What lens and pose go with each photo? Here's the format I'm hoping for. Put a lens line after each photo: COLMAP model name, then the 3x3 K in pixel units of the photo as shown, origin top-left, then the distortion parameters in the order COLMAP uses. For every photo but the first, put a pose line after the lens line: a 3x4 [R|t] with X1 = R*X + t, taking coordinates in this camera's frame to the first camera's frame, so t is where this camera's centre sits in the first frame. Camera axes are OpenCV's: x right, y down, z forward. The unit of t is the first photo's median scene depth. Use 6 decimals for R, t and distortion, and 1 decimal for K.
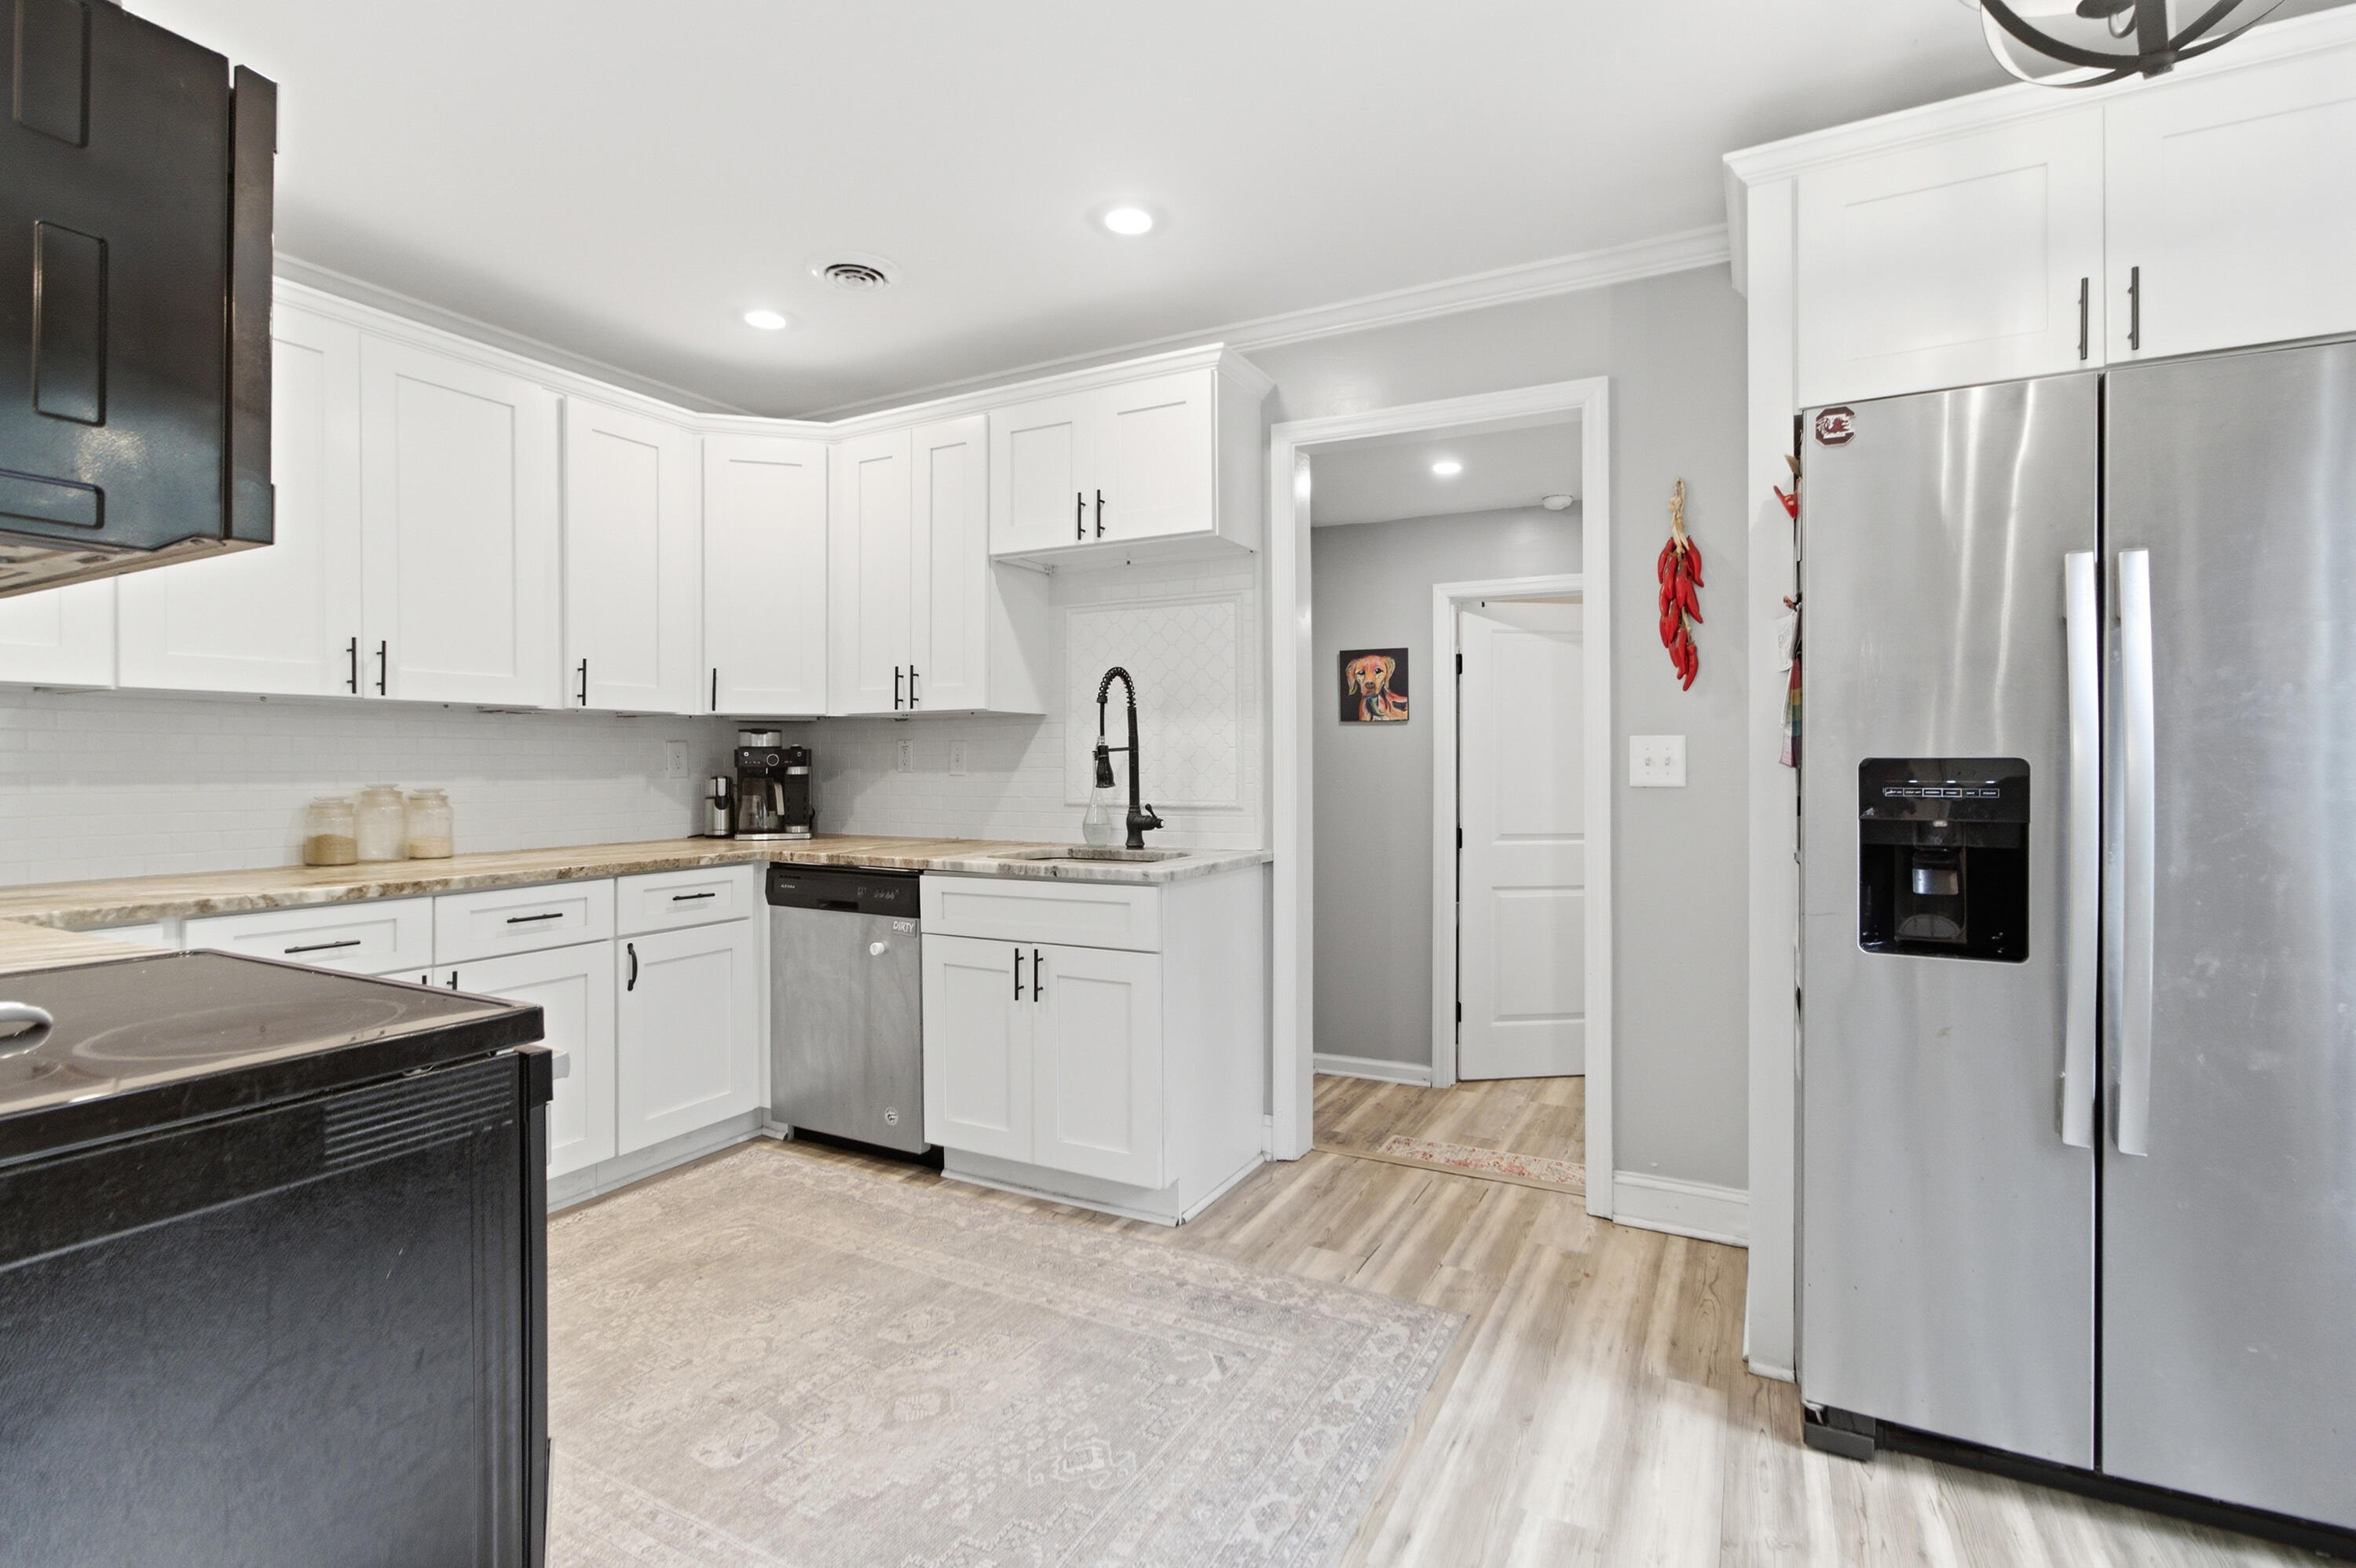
lens RADIAL K [[1124.2, 0, 1182.9], [0, 1124.2, 759.7], [0, 0, 1]] dist [-0.006540, 0.003598]
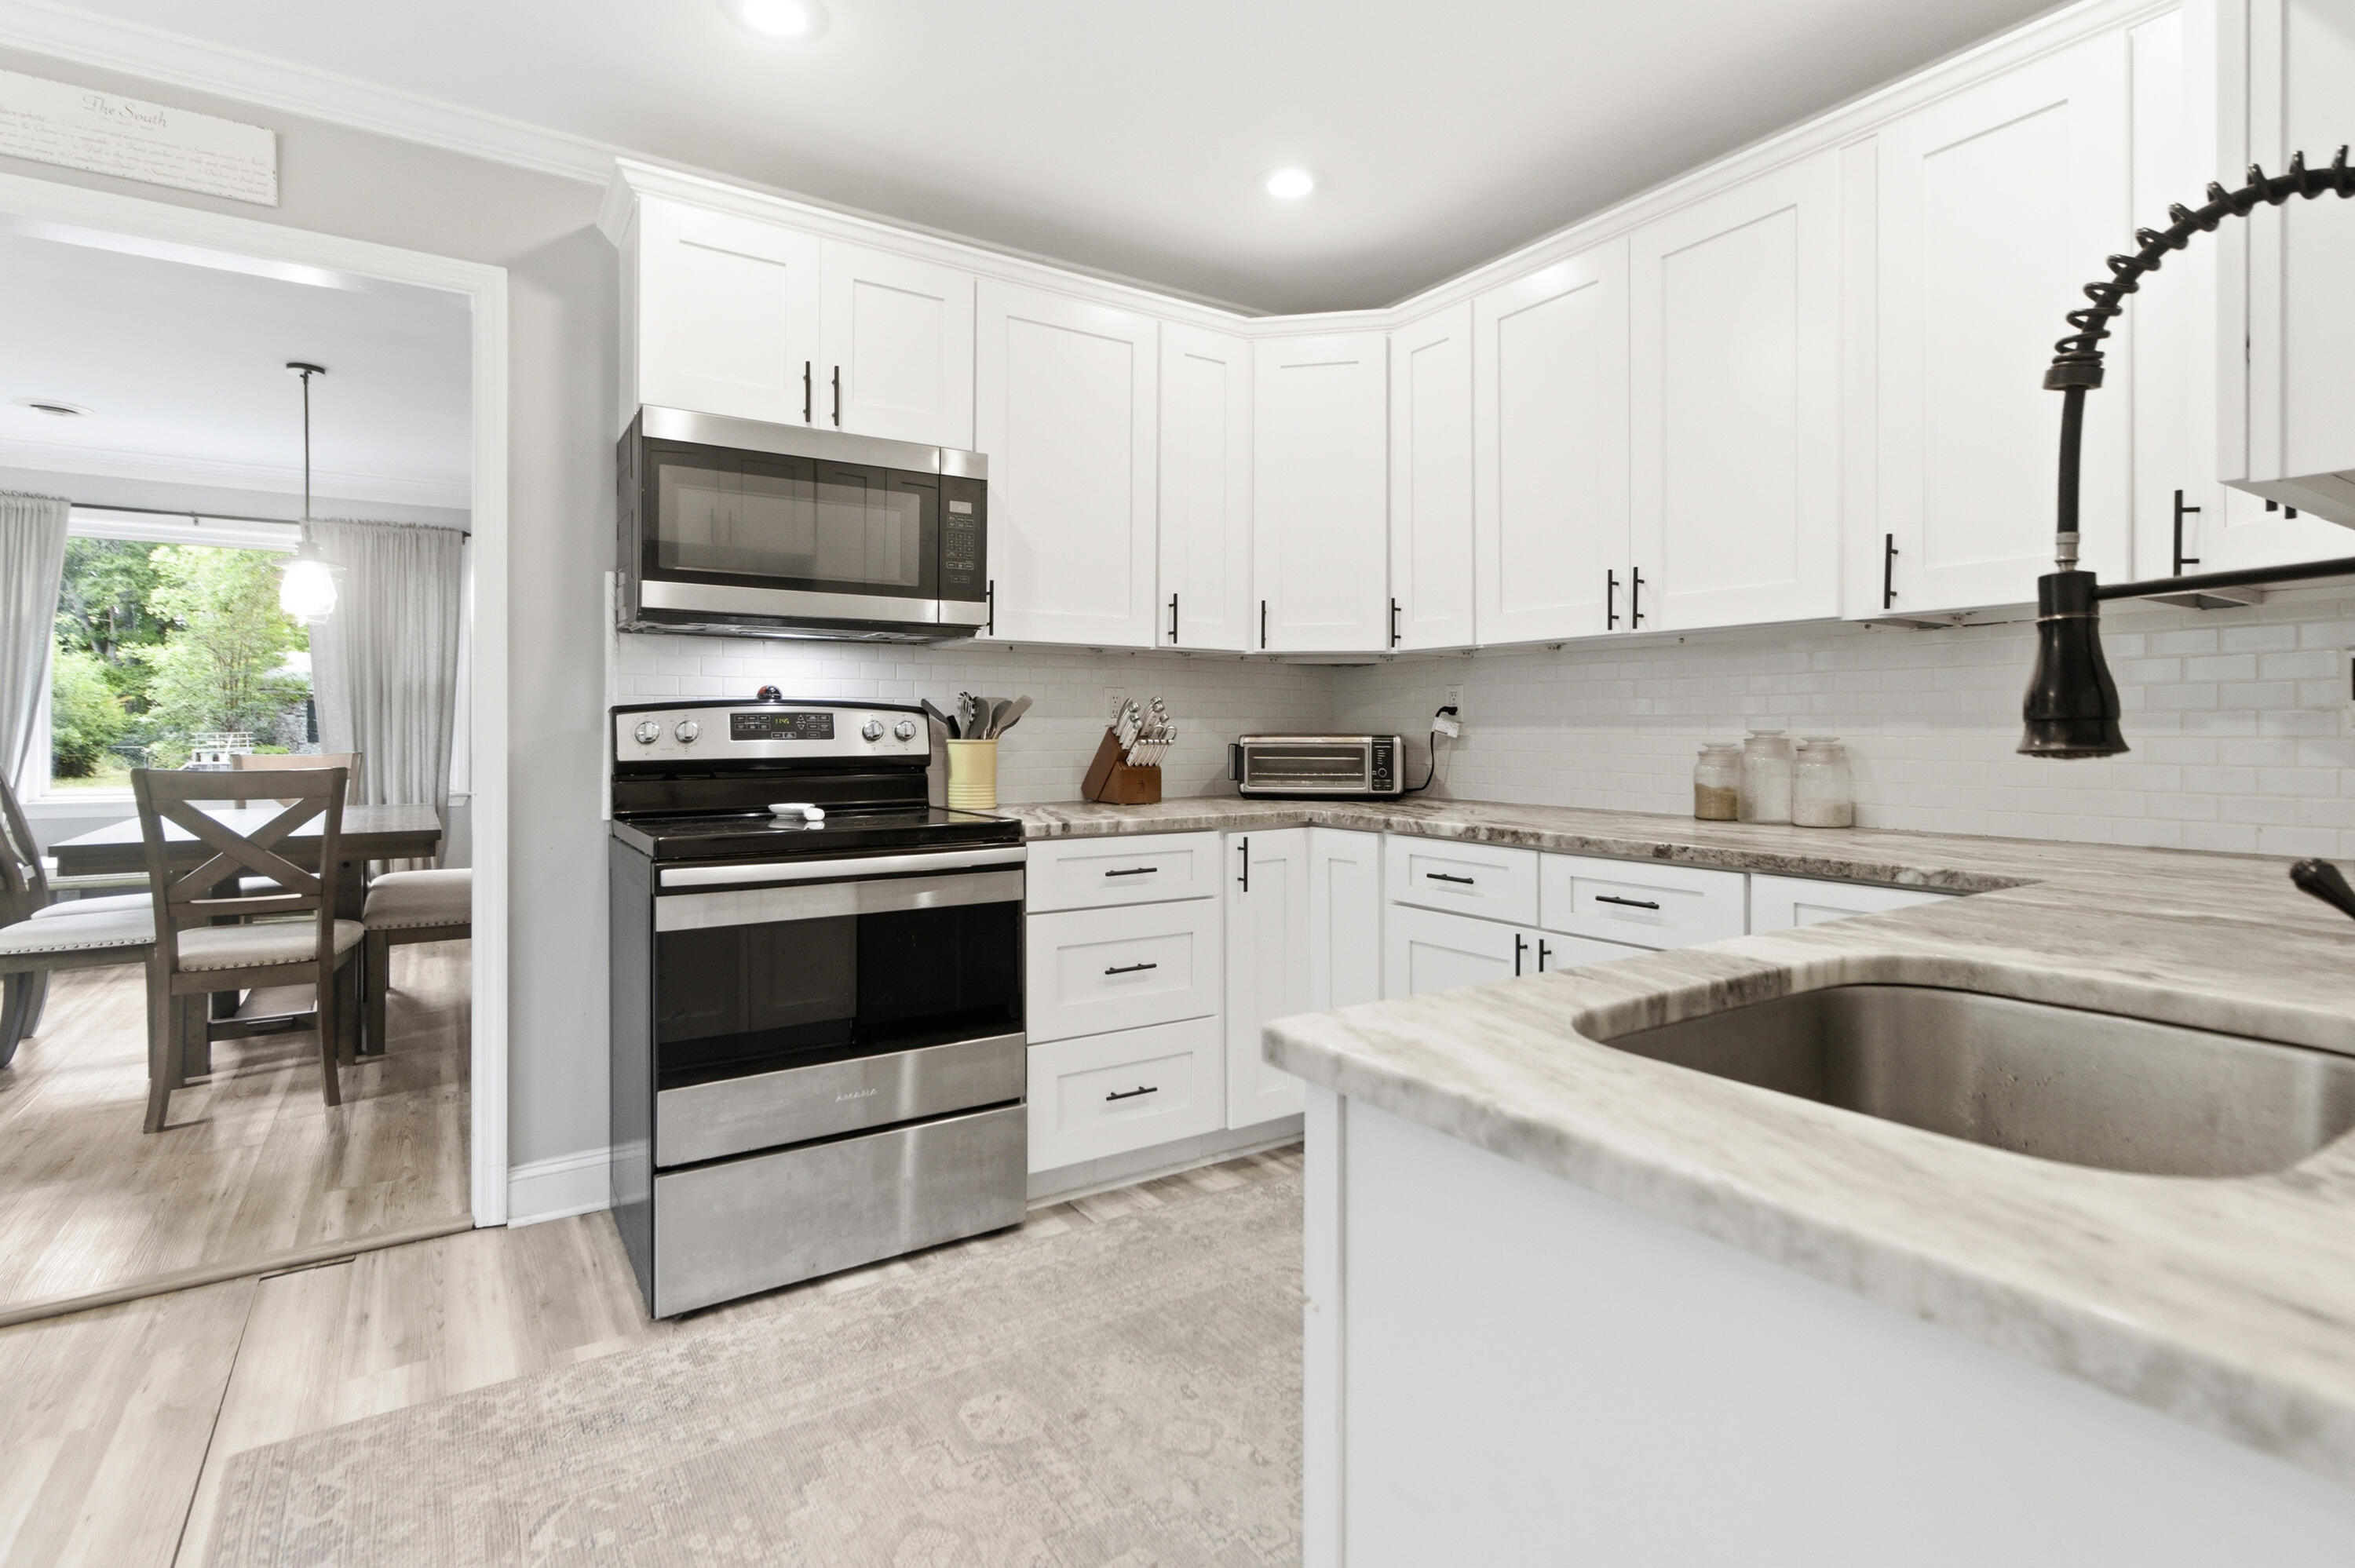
lens RADIAL K [[1123.7, 0, 1166.5], [0, 1123.7, 725.3], [0, 0, 1]] dist [-0.006540, 0.003598]
pose [[-0.480130, -0.001856, -0.877195, 0.226155], [0.001642, 0.999994, -0.003014, 0.019644], [0.877196, -0.002888, -0.480124, 0.989991]]
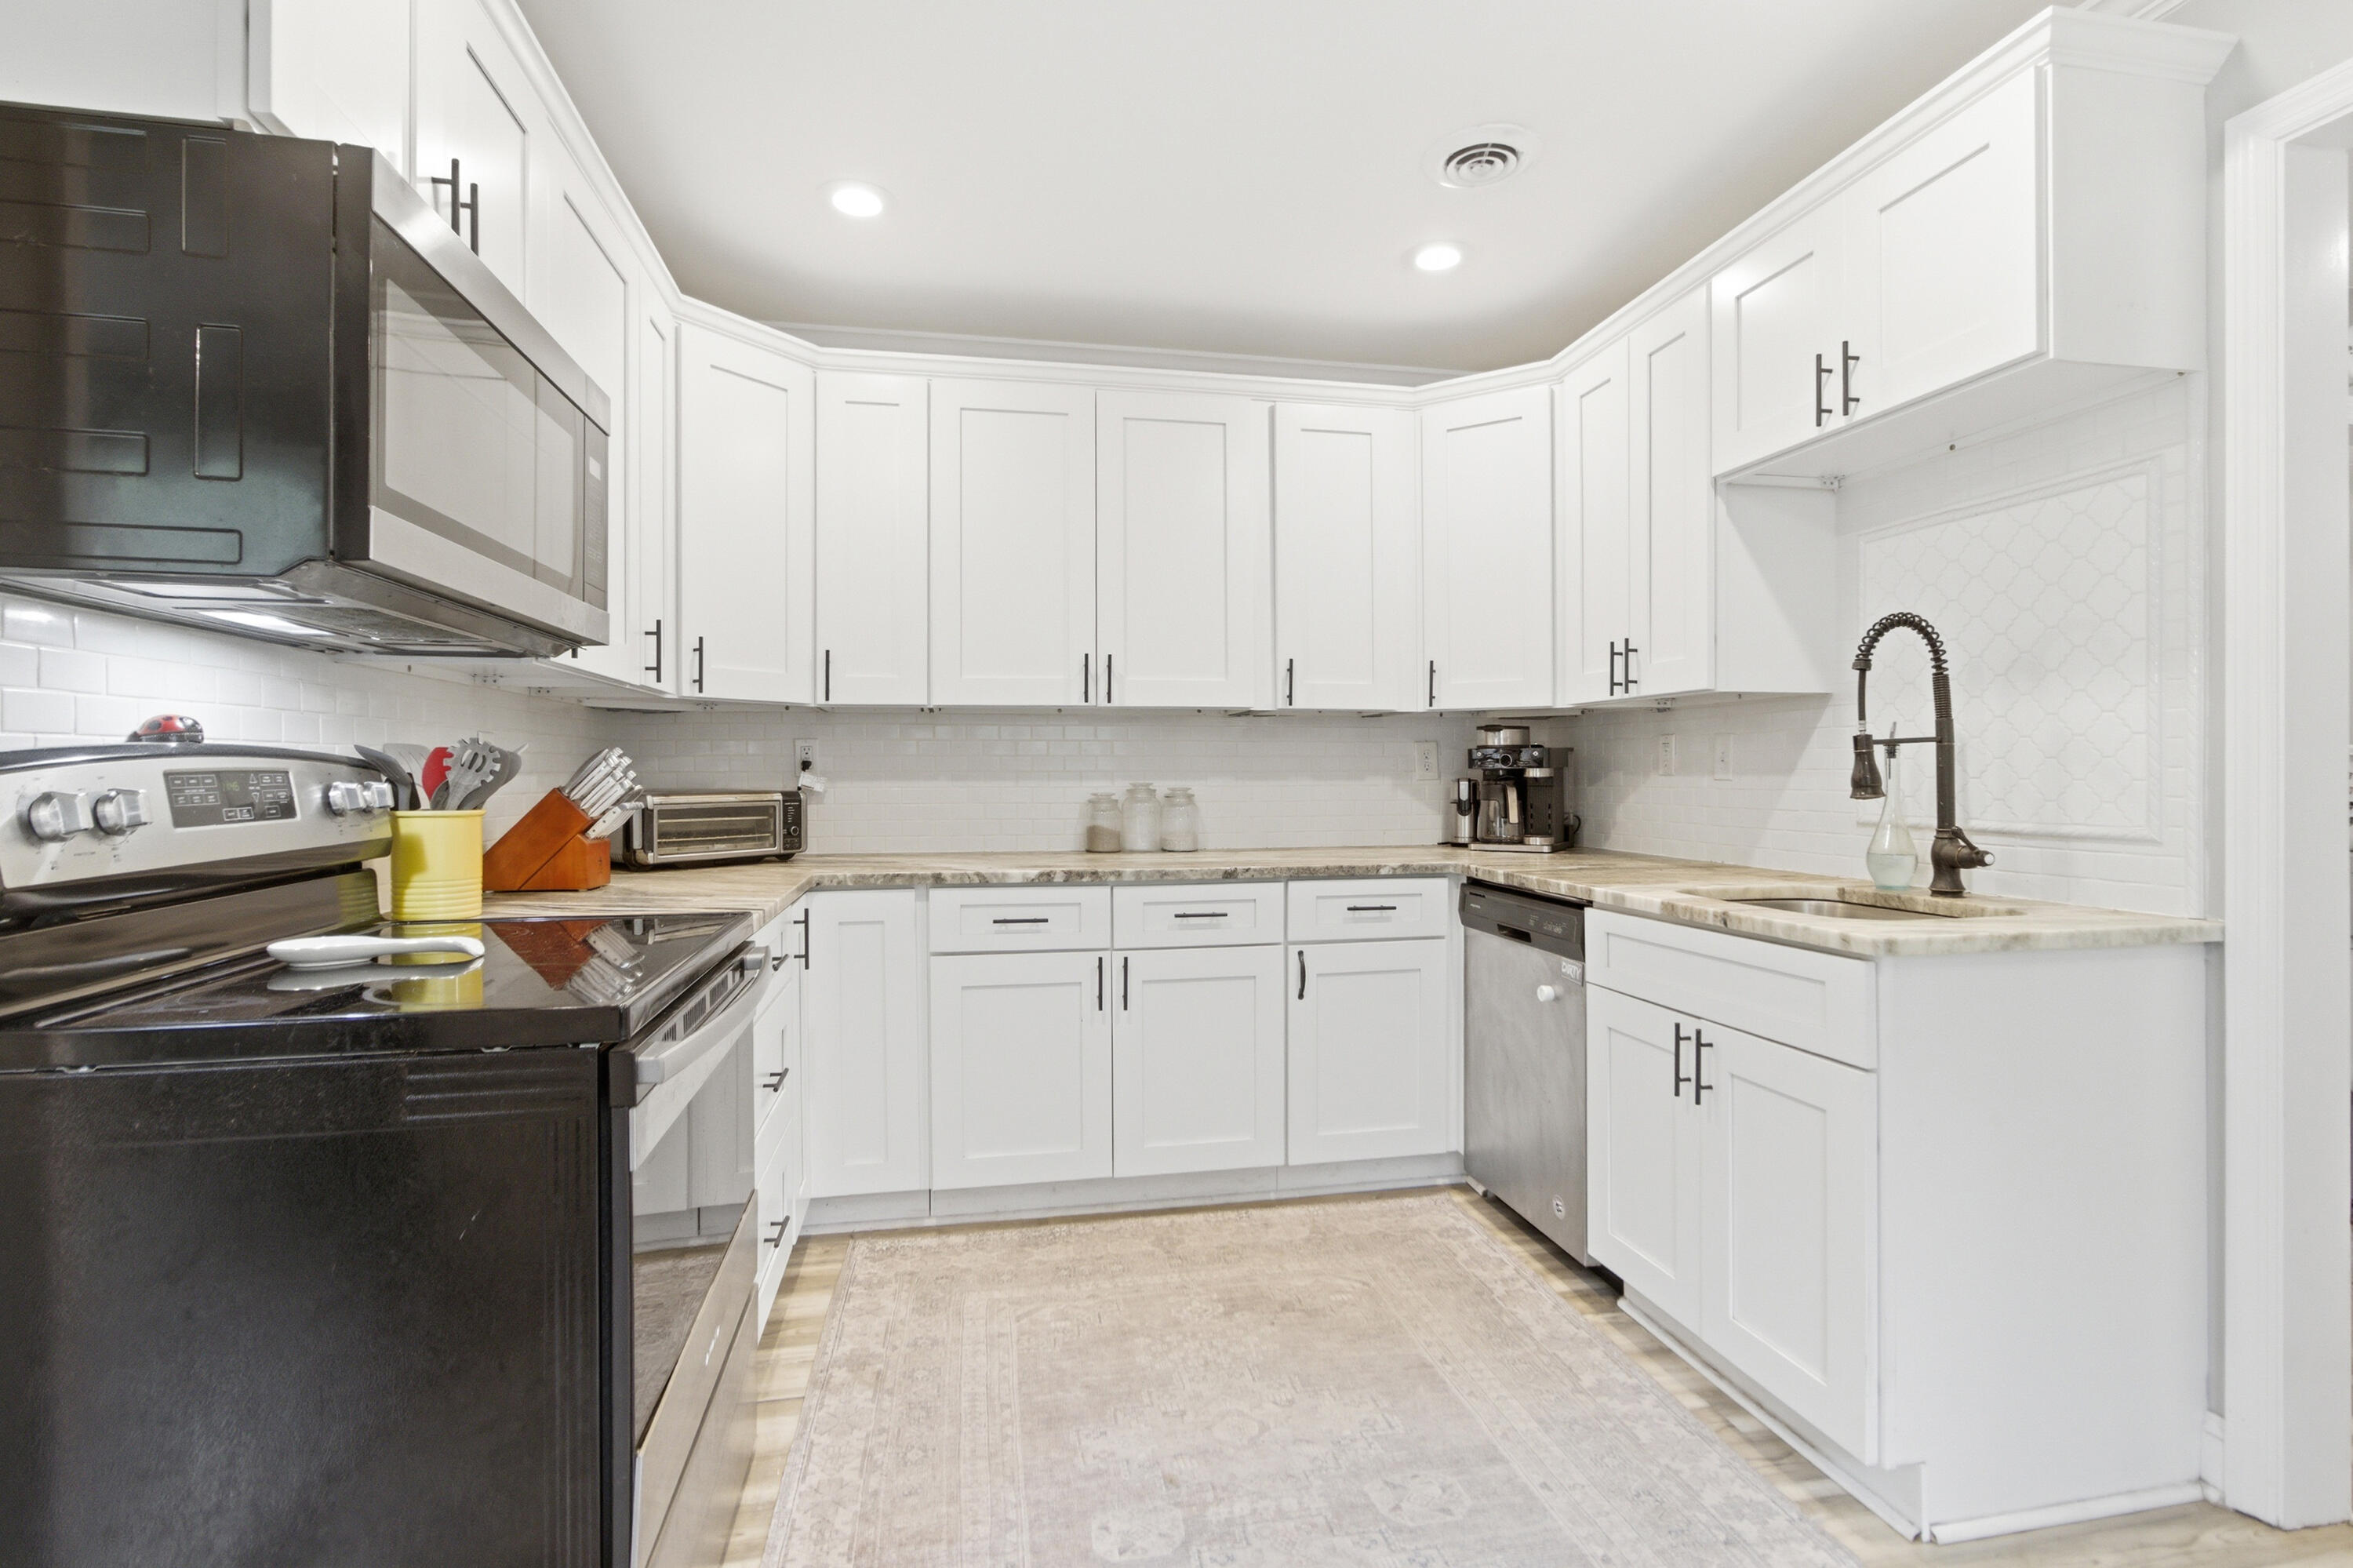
lens RADIAL K [[1123.0, 0, 1172.2], [0, 1123.0, 770.8], [0, 0, 1]] dist [-0.006540, 0.003598]
pose [[0.632661, 0.000326, -0.774429, 0.186514], [0.002617, 0.999993, 0.002559, 0.006427], [0.774425, -0.003646, 0.632655, 0.296138]]
